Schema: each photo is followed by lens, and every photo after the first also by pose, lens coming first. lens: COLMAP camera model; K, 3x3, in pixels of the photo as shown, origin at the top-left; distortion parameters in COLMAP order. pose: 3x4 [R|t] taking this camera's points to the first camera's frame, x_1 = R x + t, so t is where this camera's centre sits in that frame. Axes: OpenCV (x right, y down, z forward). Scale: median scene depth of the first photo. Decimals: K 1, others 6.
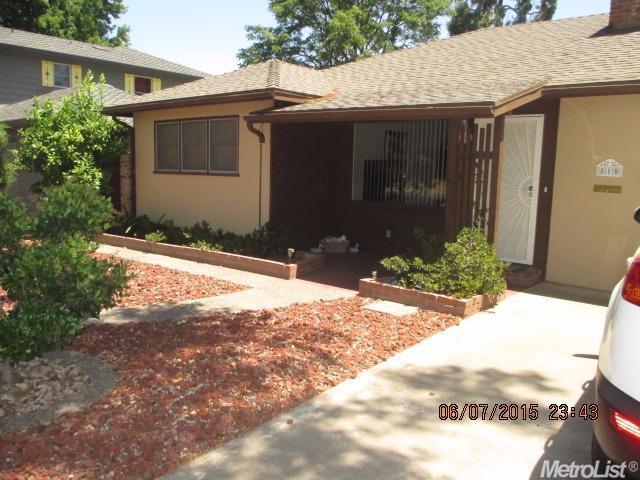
lens RADIAL K [[537.2, 0, 317.6], [0, 537.2, 243.4], [0, 0, 1]] dist [-0.058809, 0.029734]
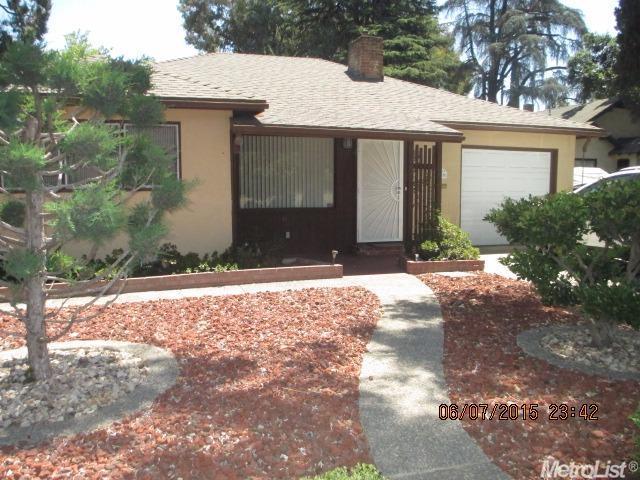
lens RADIAL K [[537.2, 0, 316.8], [0, 537.2, 237.6], [0, 0, 1]] dist [-0.058809, 0.029734]
pose [[0.532890, -0.117714, 0.837957, -0.981342], [0.135360, 0.989383, 0.052905, -0.079685], [-0.835288, 0.085233, 0.543166, 0.413745]]
